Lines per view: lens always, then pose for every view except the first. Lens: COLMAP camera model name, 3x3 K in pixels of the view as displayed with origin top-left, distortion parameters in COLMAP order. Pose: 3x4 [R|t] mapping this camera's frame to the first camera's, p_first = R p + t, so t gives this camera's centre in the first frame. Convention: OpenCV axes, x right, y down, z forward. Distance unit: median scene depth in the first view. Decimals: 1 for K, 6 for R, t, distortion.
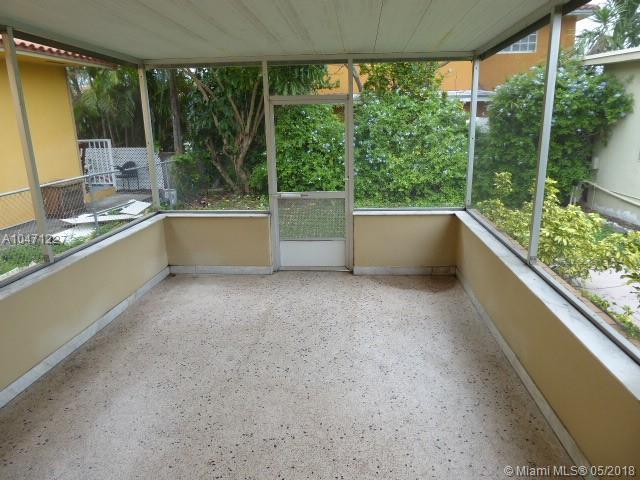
lens RADIAL K [[456.8, 0, 316.2], [0, 456.8, 239.8], [0, 0, 1]] dist [-0.029503, 0.007161]
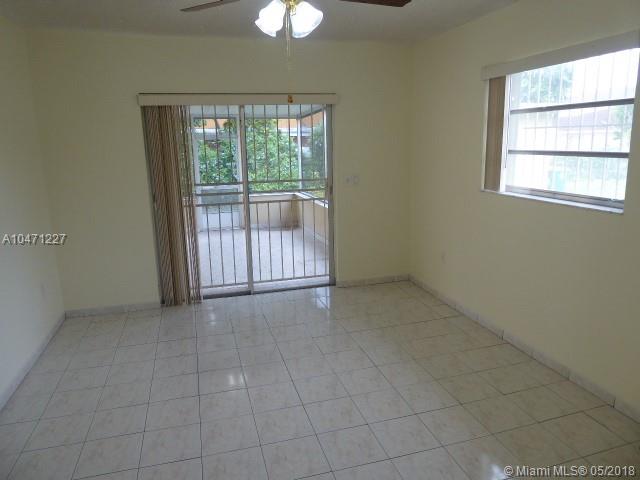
lens RADIAL K [[456.8, 0, 321.8], [0, 456.8, 241.4], [0, 0, 1]] dist [-0.029503, 0.007161]
pose [[0.932684, -0.071166, 0.353605, -0.154873], [0.089027, 0.995432, -0.034482, 0.110857], [-0.349536, 0.063641, 0.934759, -0.456556]]
